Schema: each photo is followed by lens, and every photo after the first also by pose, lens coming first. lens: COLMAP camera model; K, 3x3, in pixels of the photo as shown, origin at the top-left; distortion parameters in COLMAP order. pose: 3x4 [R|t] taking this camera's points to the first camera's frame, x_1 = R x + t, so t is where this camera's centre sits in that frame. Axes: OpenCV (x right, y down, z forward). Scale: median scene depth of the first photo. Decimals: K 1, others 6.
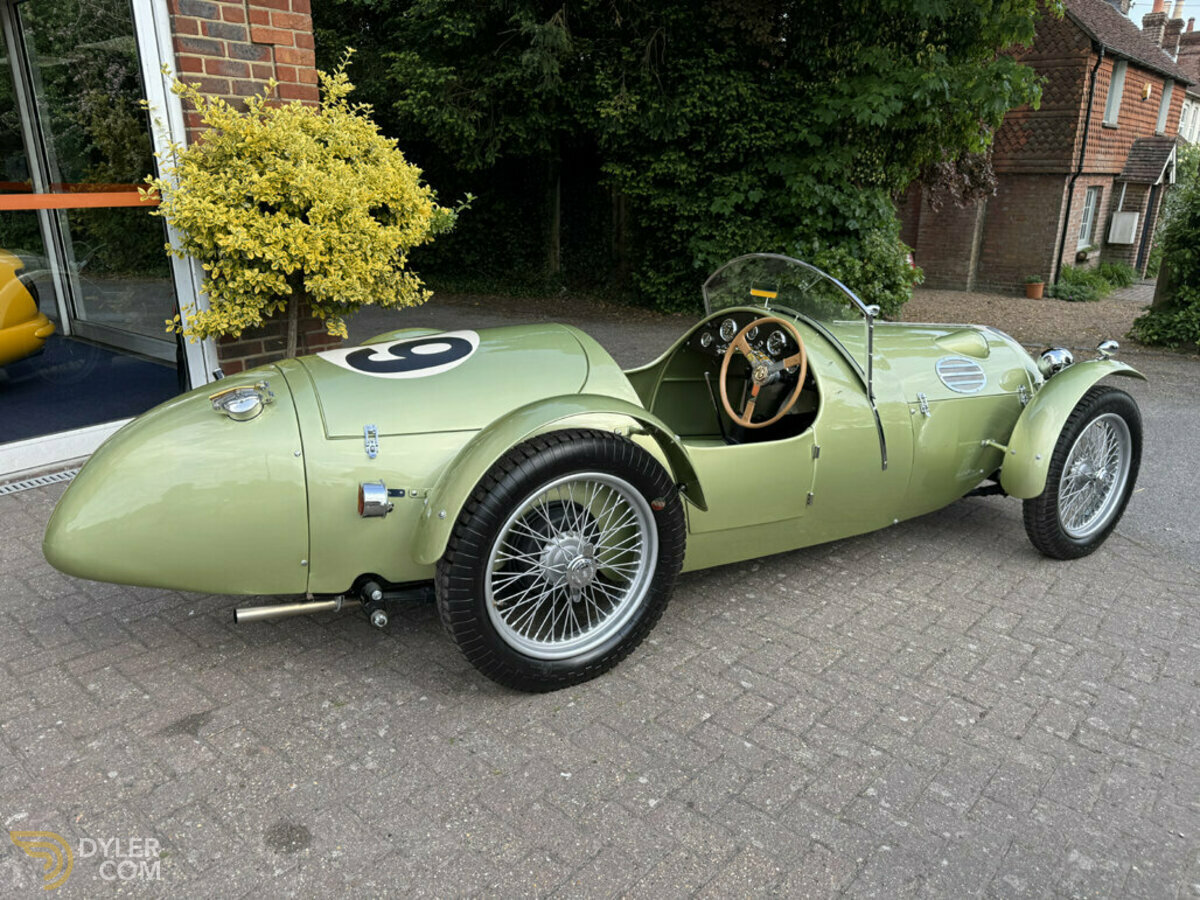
lens RADIAL K [[835.7, 0, 600.0], [0, 835.7, 450.0], [0, 0, 1]] dist [-0.005533, -0.010253]
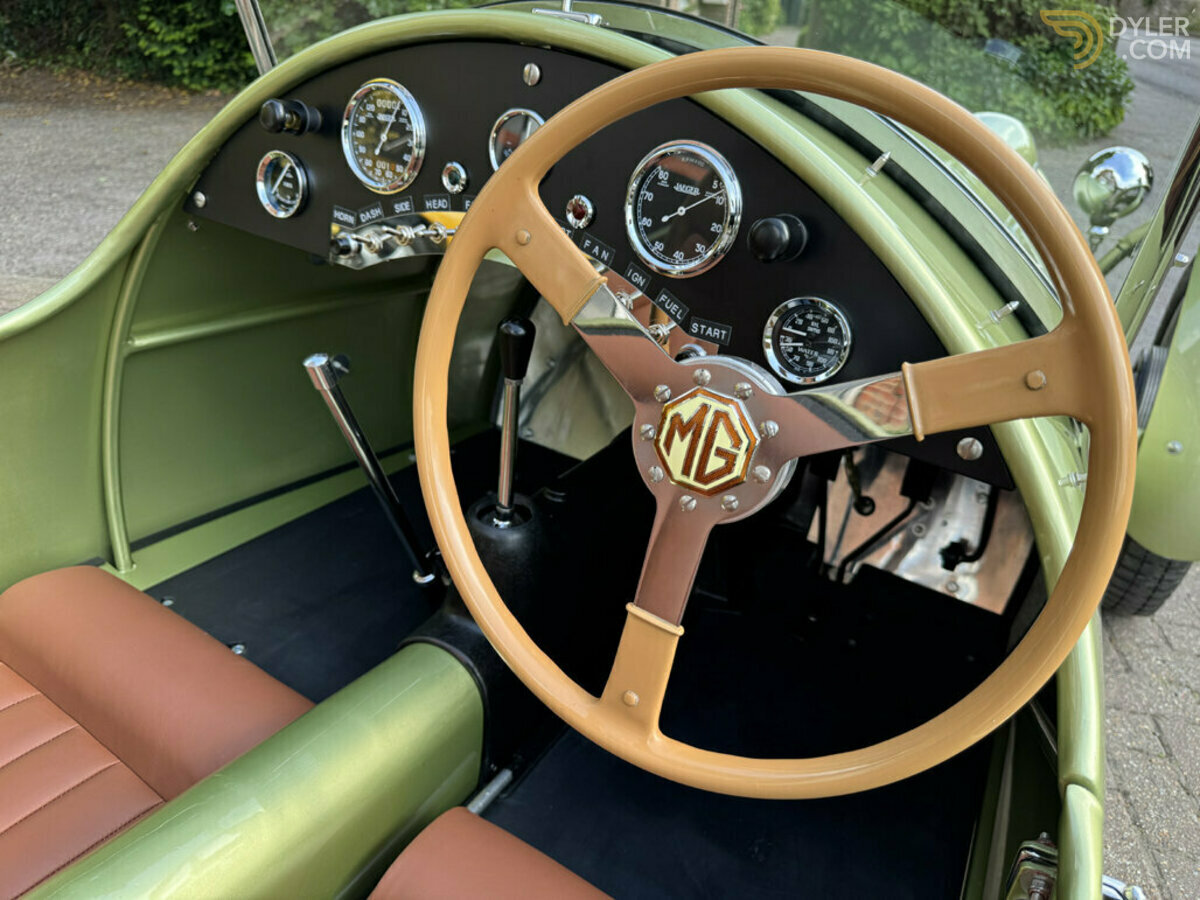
lens RADIAL K [[835.7, 0, 600.0], [0, 835.7, 450.0], [0, 0, 1]] dist [-0.005533, -0.010253]
pose [[0.884826, -0.197868, 0.421819, 0.030455], [0.090362, 0.961031, 0.261256, -0.036740], [-0.457075, -0.193050, 0.868225, 0.242594]]
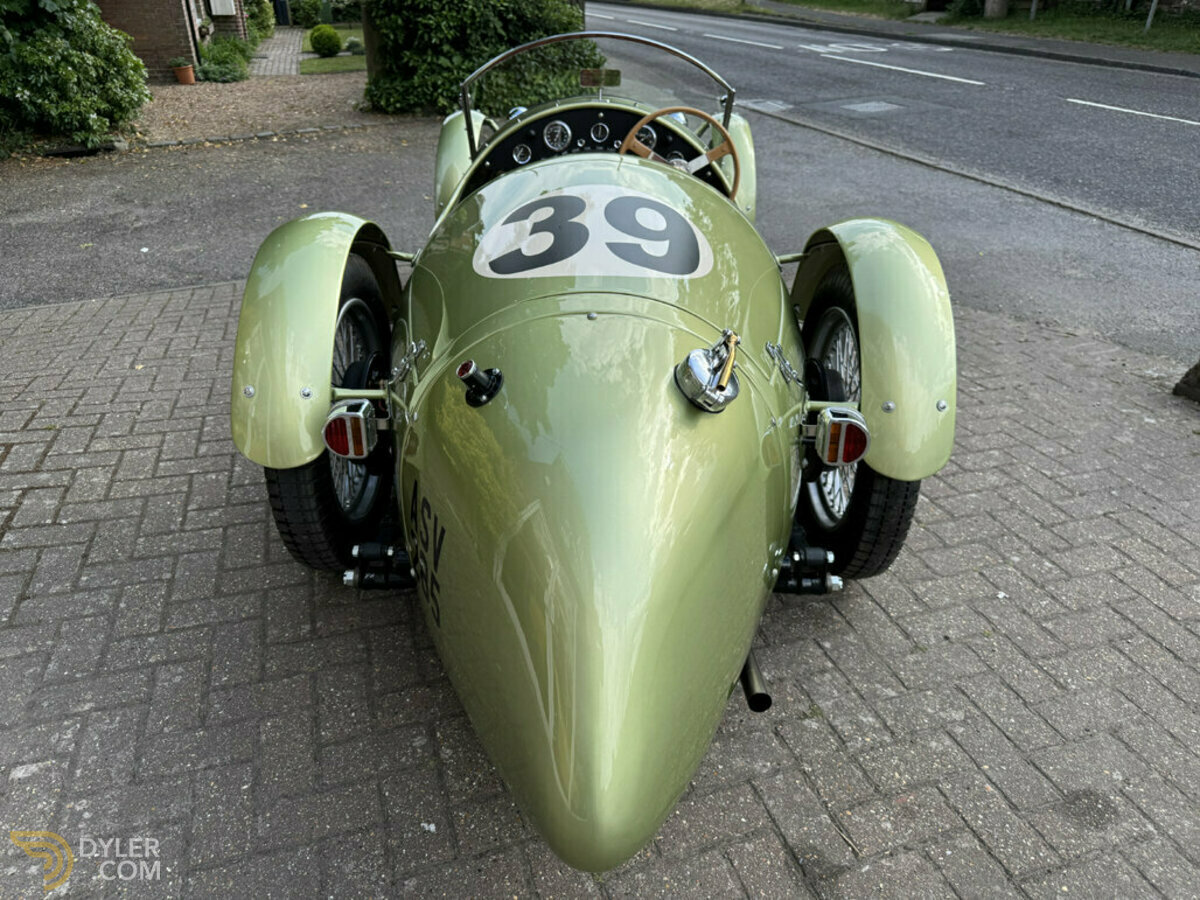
lens RADIAL K [[835.7, 0, 600.0], [0, 835.7, 450.0], [0, 0, 1]] dist [-0.005533, -0.010253]
pose [[0.492645, -0.435304, 0.753533, -0.180247], [0.248376, 0.900217, 0.357658, -0.046473], [-0.834033, 0.010961, 0.551606, 0.161886]]
